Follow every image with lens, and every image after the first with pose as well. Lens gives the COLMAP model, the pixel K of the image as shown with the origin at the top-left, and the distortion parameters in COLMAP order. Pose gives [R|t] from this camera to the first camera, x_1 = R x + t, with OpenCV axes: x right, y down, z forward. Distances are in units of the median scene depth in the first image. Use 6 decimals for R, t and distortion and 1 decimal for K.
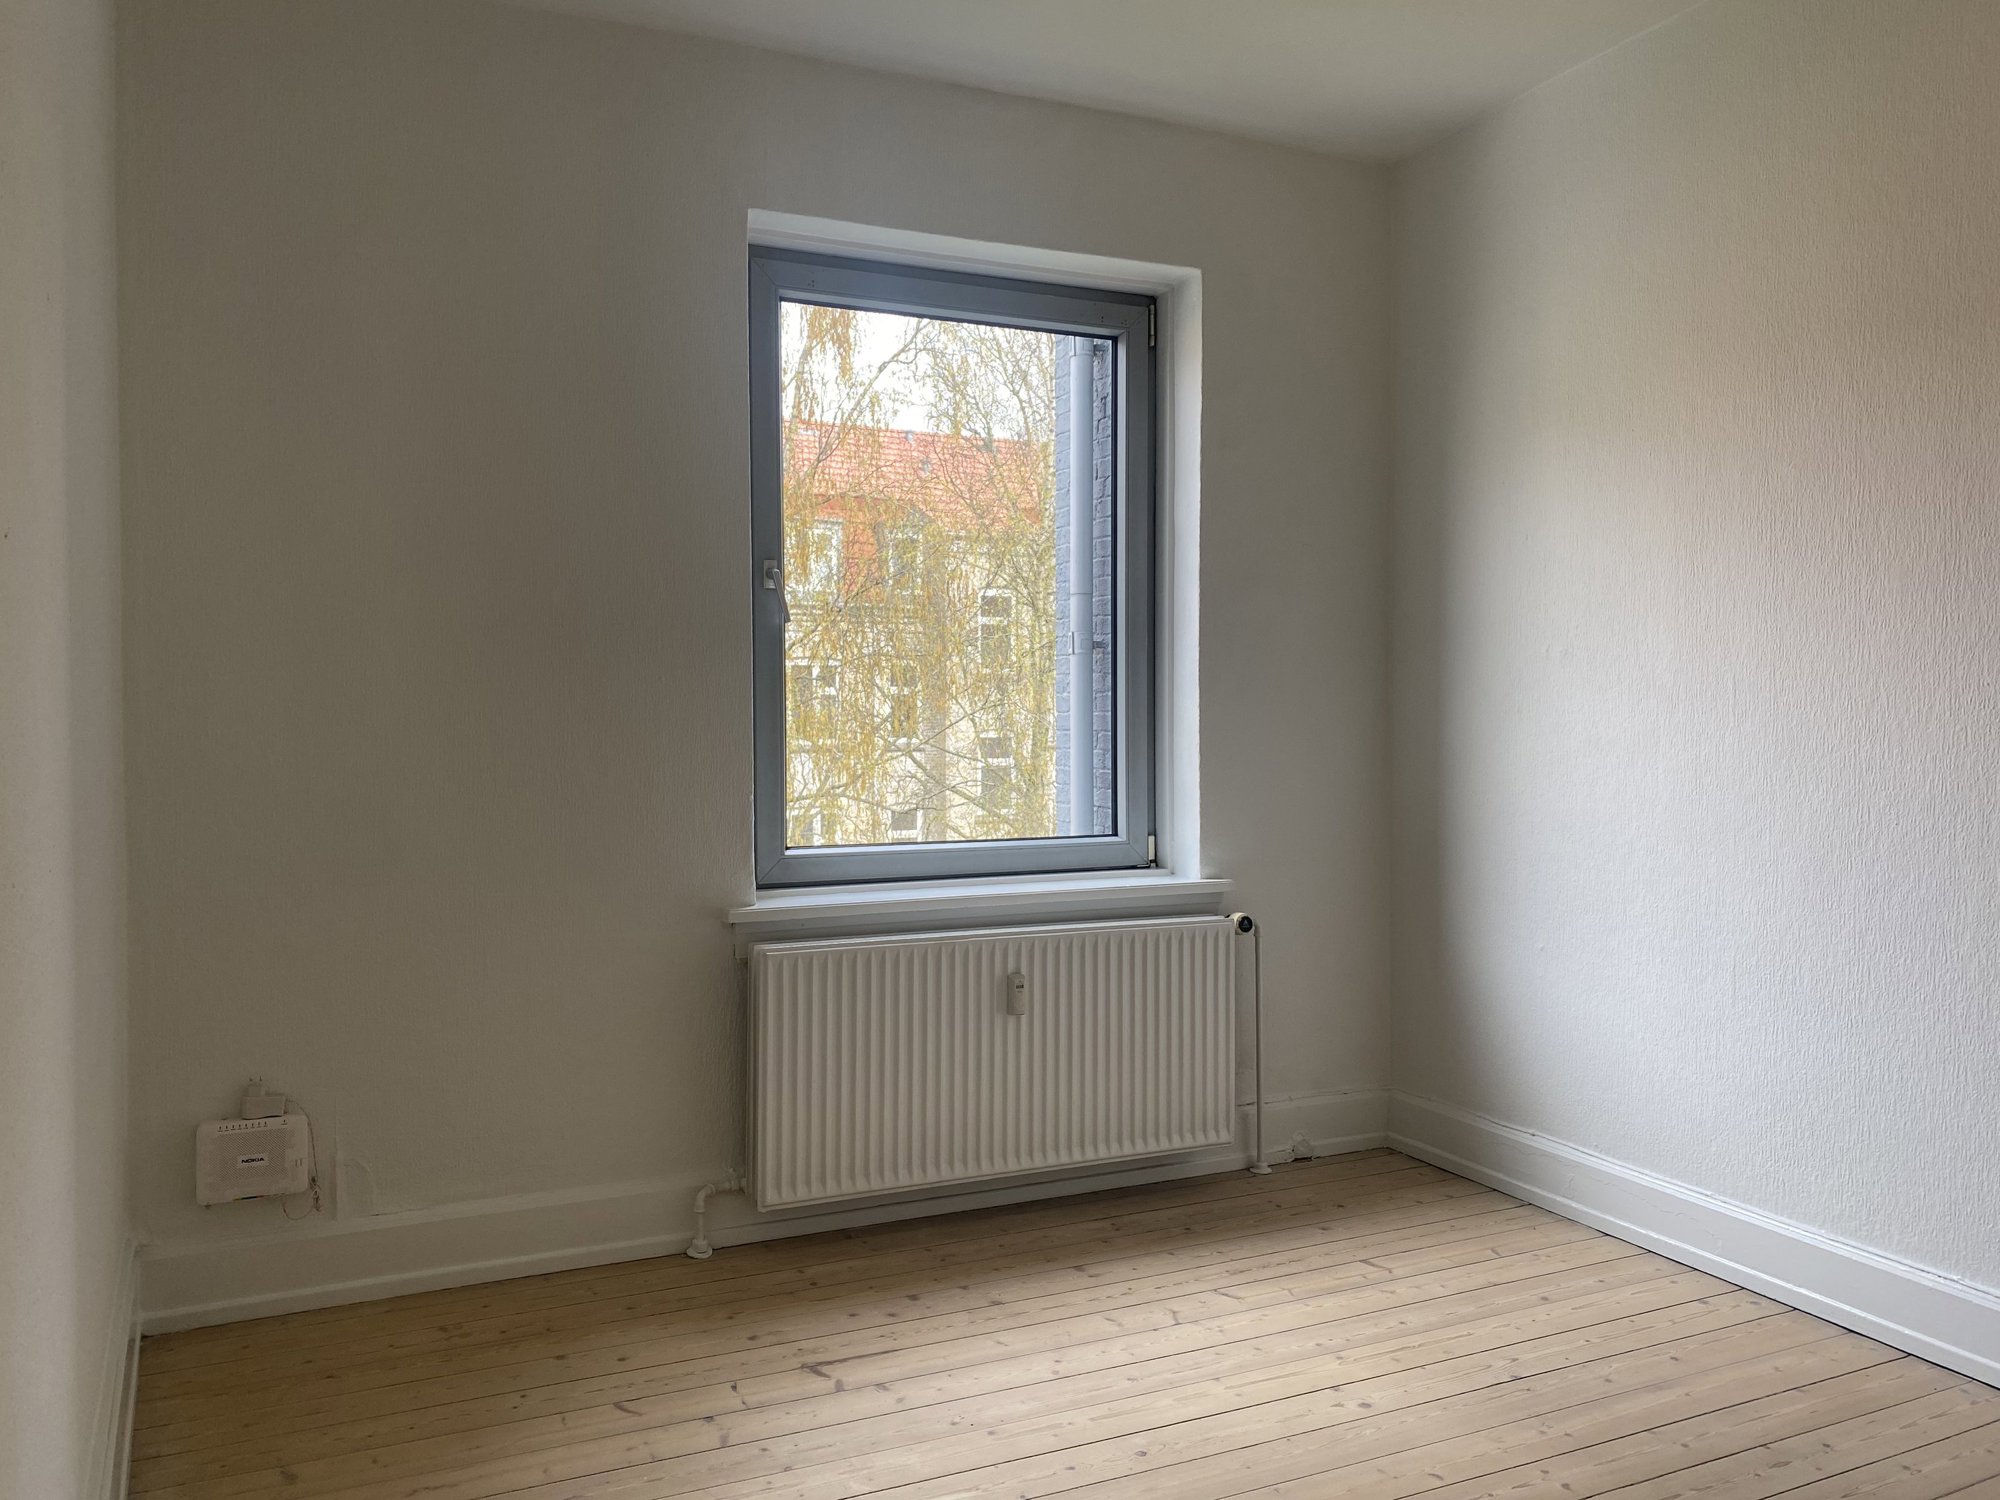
lens RADIAL K [[1545.1, 0, 1002.3], [0, 1545.1, 723.0], [0, 0, 1]] dist [0.020427, -0.008165]
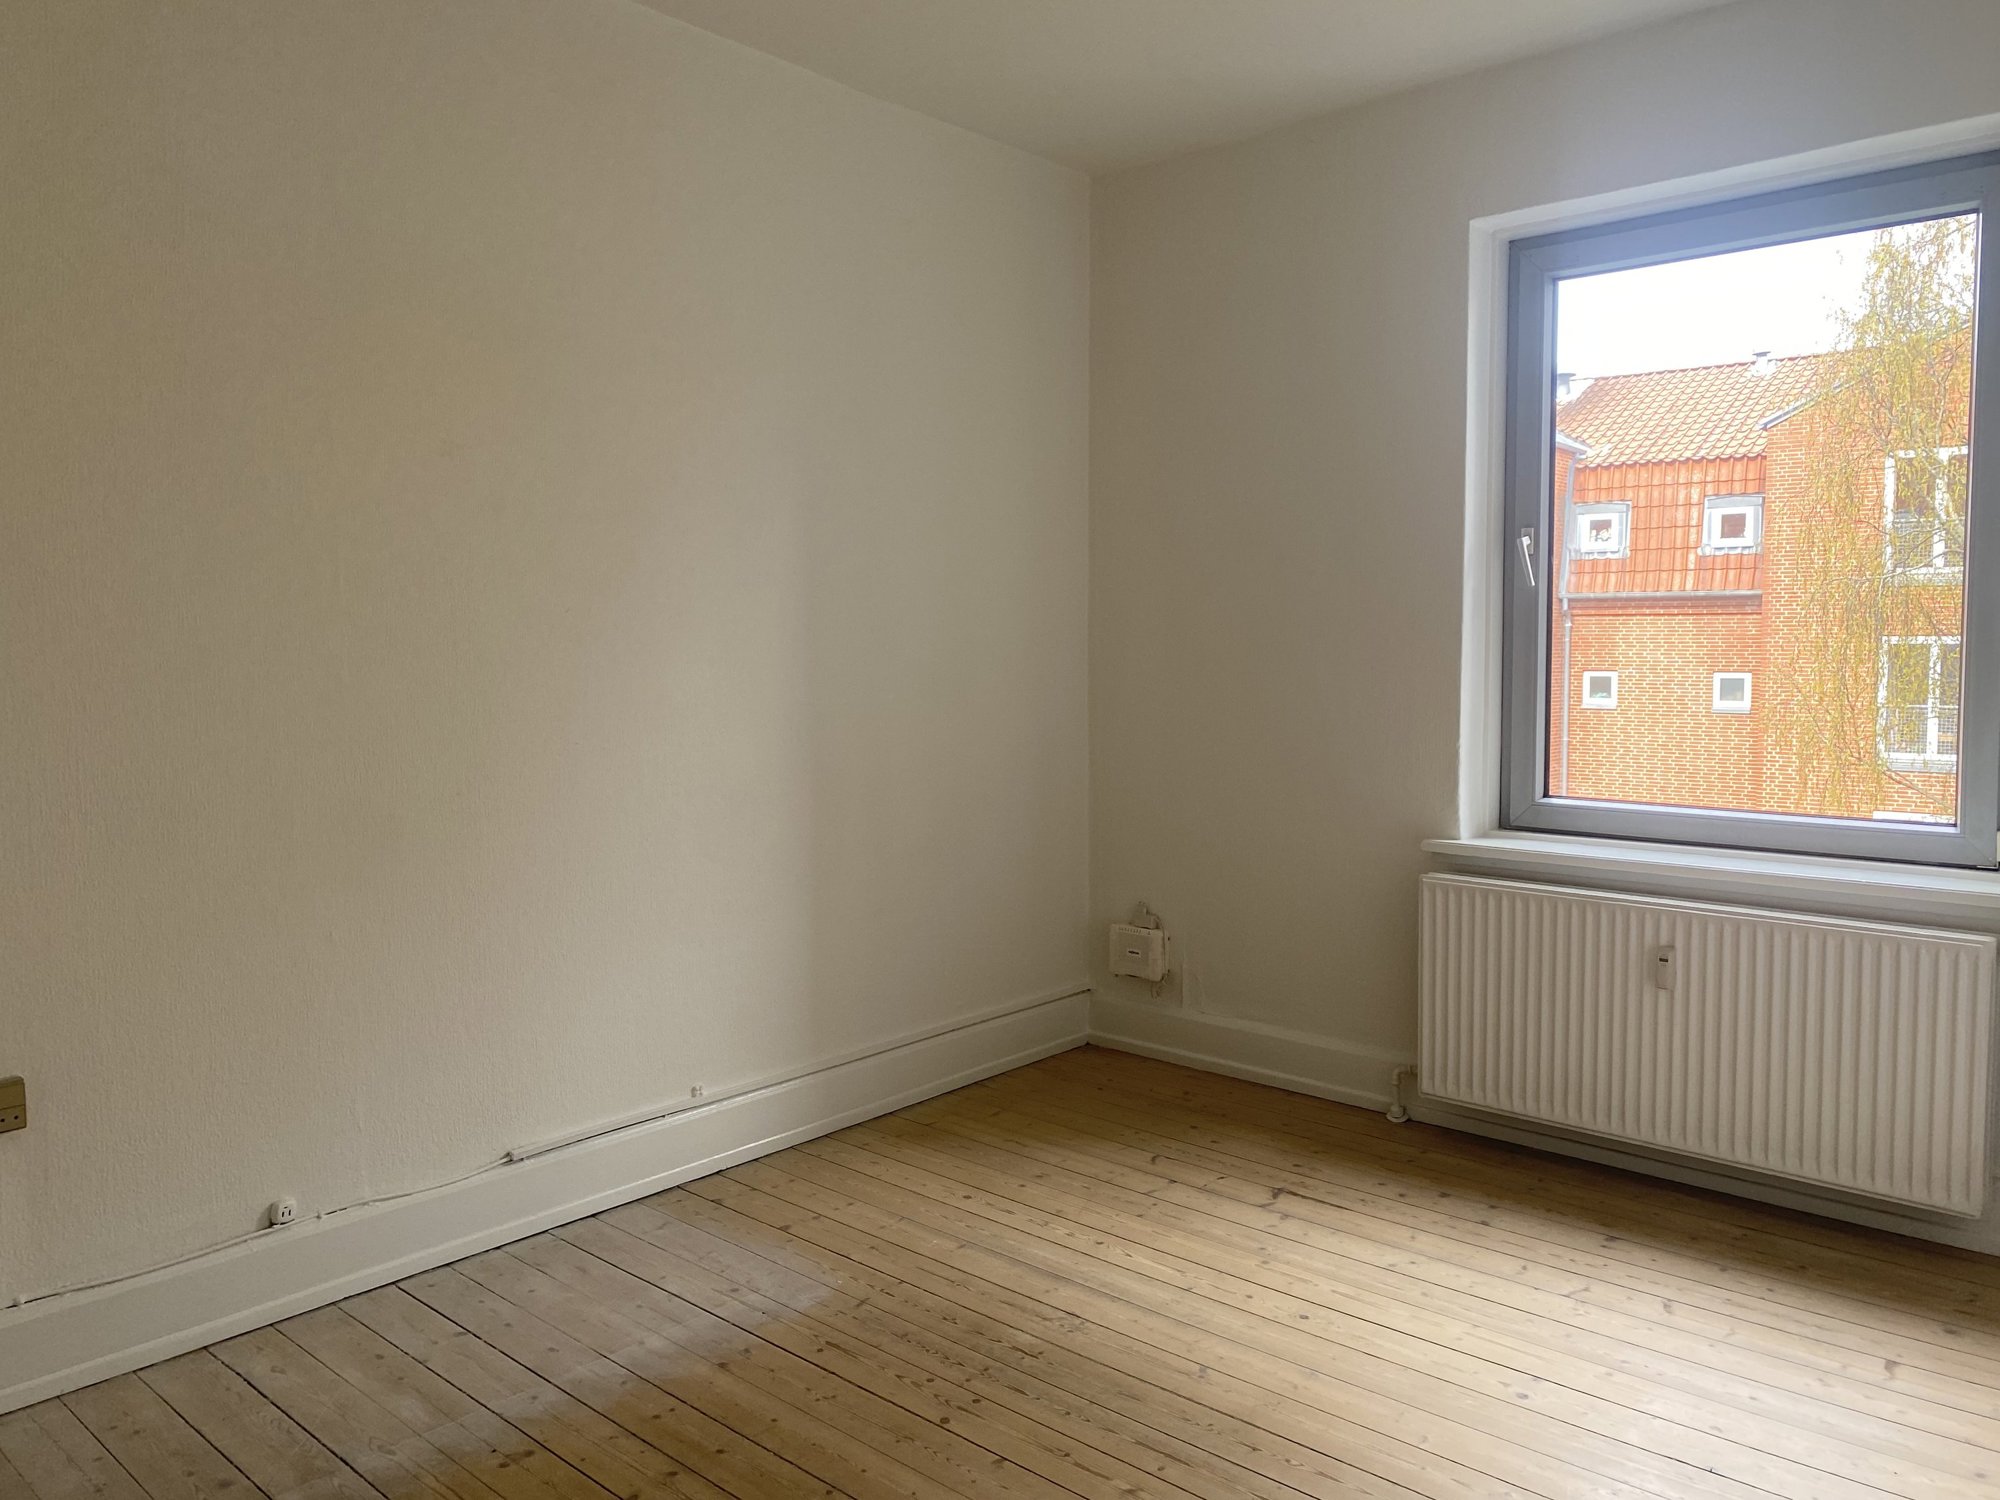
lens RADIAL K [[1548.9, 0, 1000.0], [0, 1548.9, 750.0], [0, 0, 1]] dist [-0.018155, -0.003815]
pose [[0.381598, 0.072701, -0.921465, 0.752290], [-0.013118, 0.997228, 0.073246, -0.026695], [0.924235, -0.015863, 0.381493, 0.253522]]
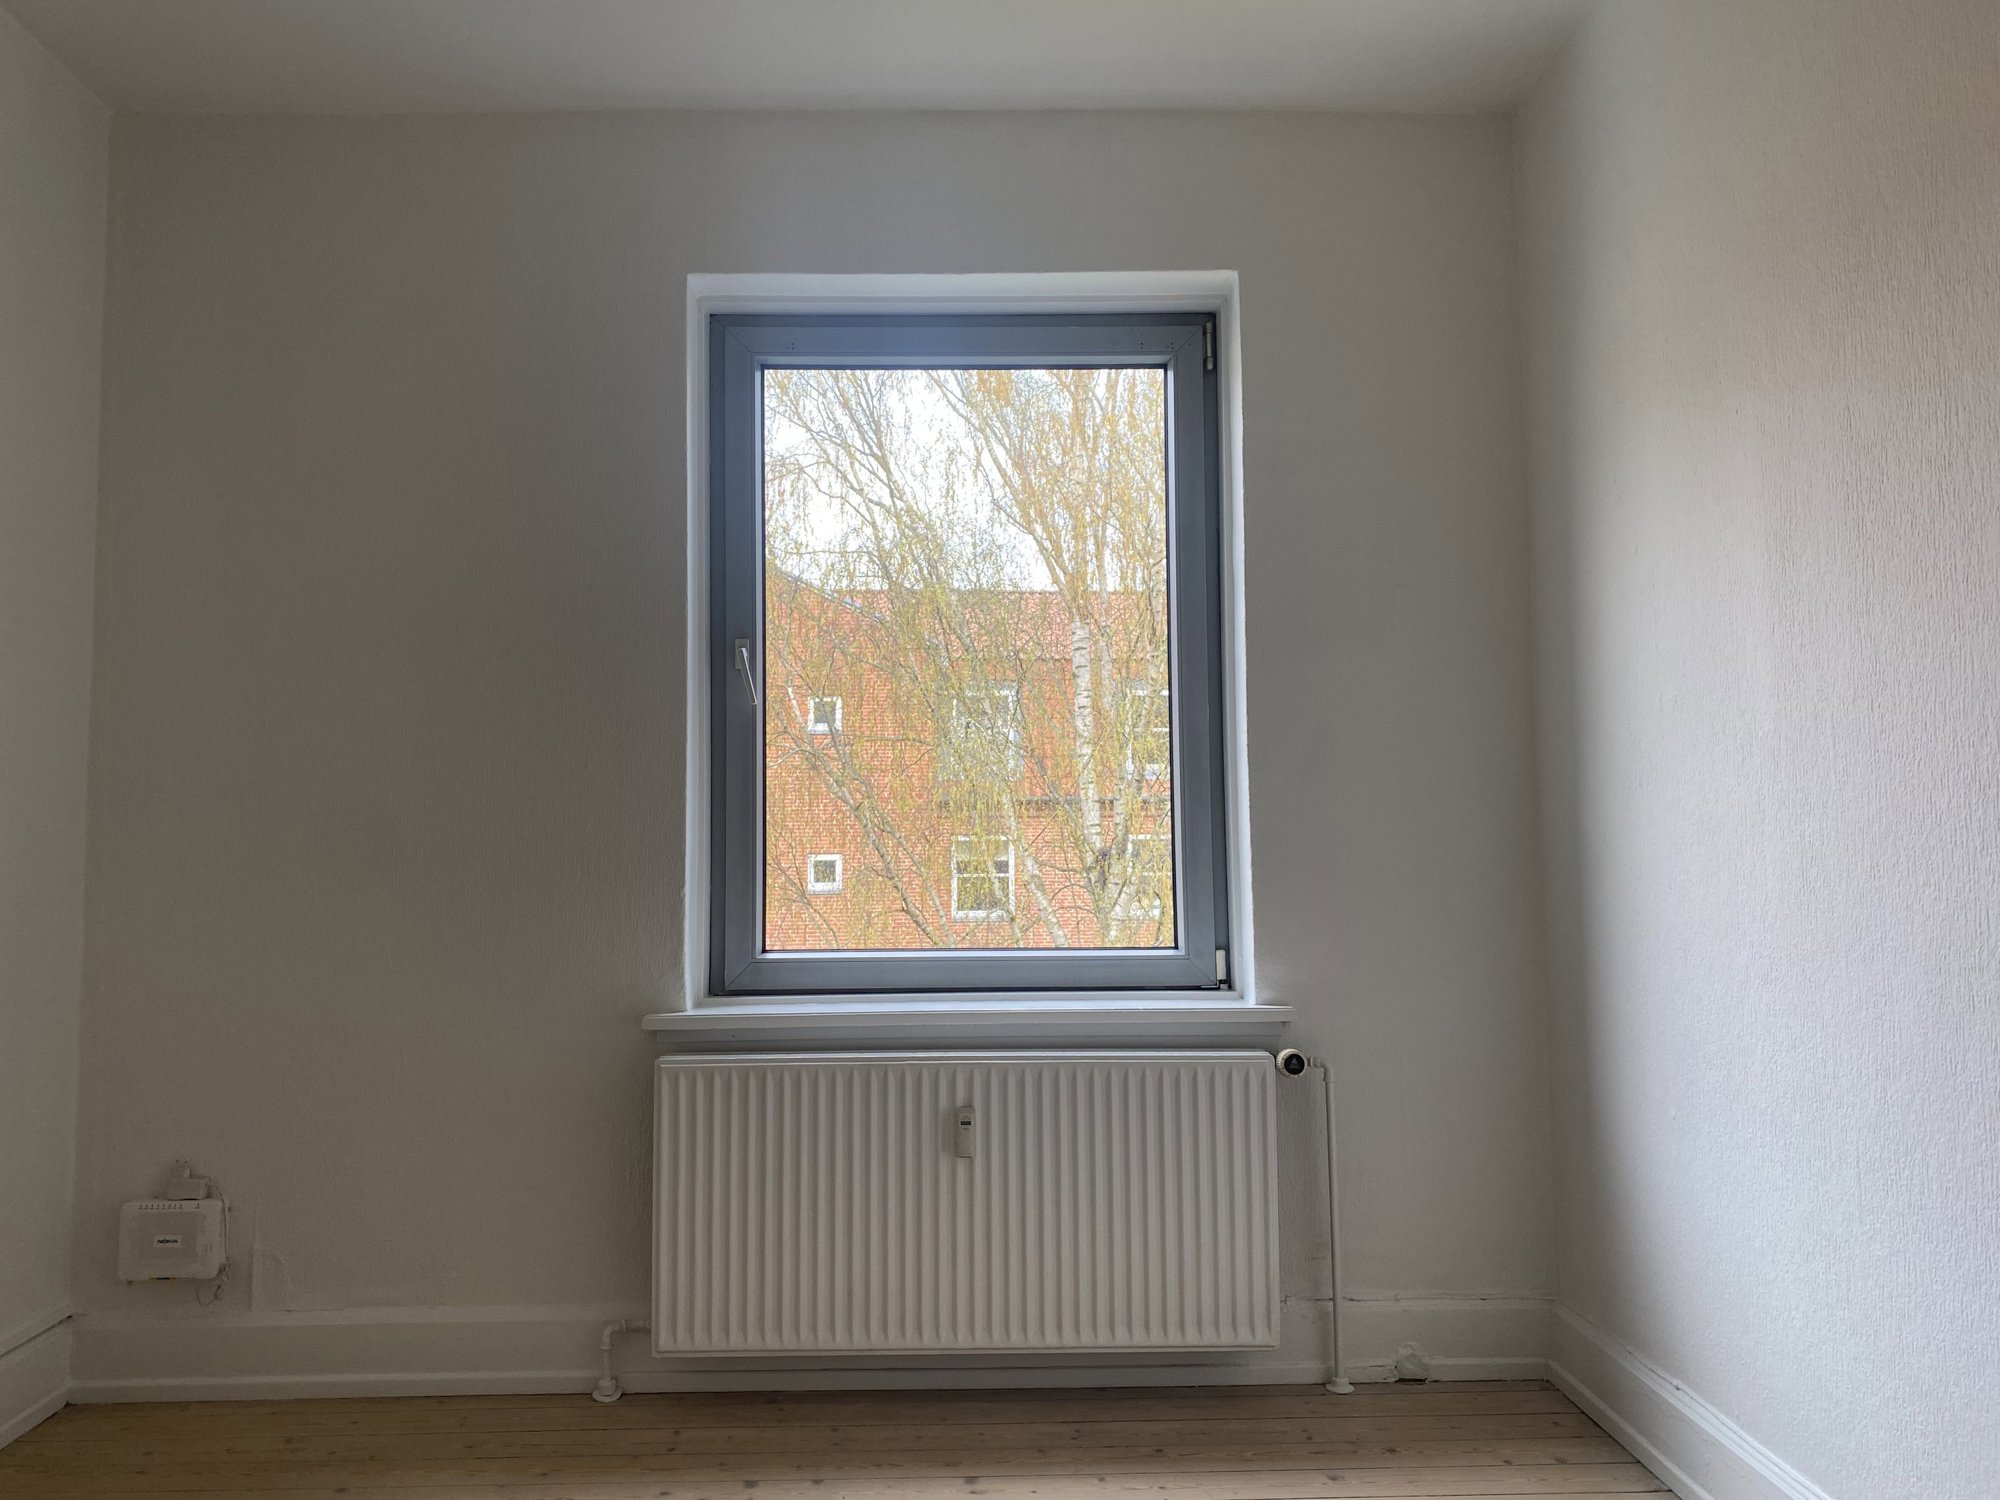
lens RADIAL K [[1545.1, 0, 1002.3], [0, 1545.1, 723.0], [0, 0, 1]] dist [0.020427, -0.008165]
pose [[0.913500, -0.038638, -0.404999, 0.388852], [0.003963, 0.996278, -0.086109, 0.027084], [0.406819, 0.077055, 0.910253, 0.227955]]
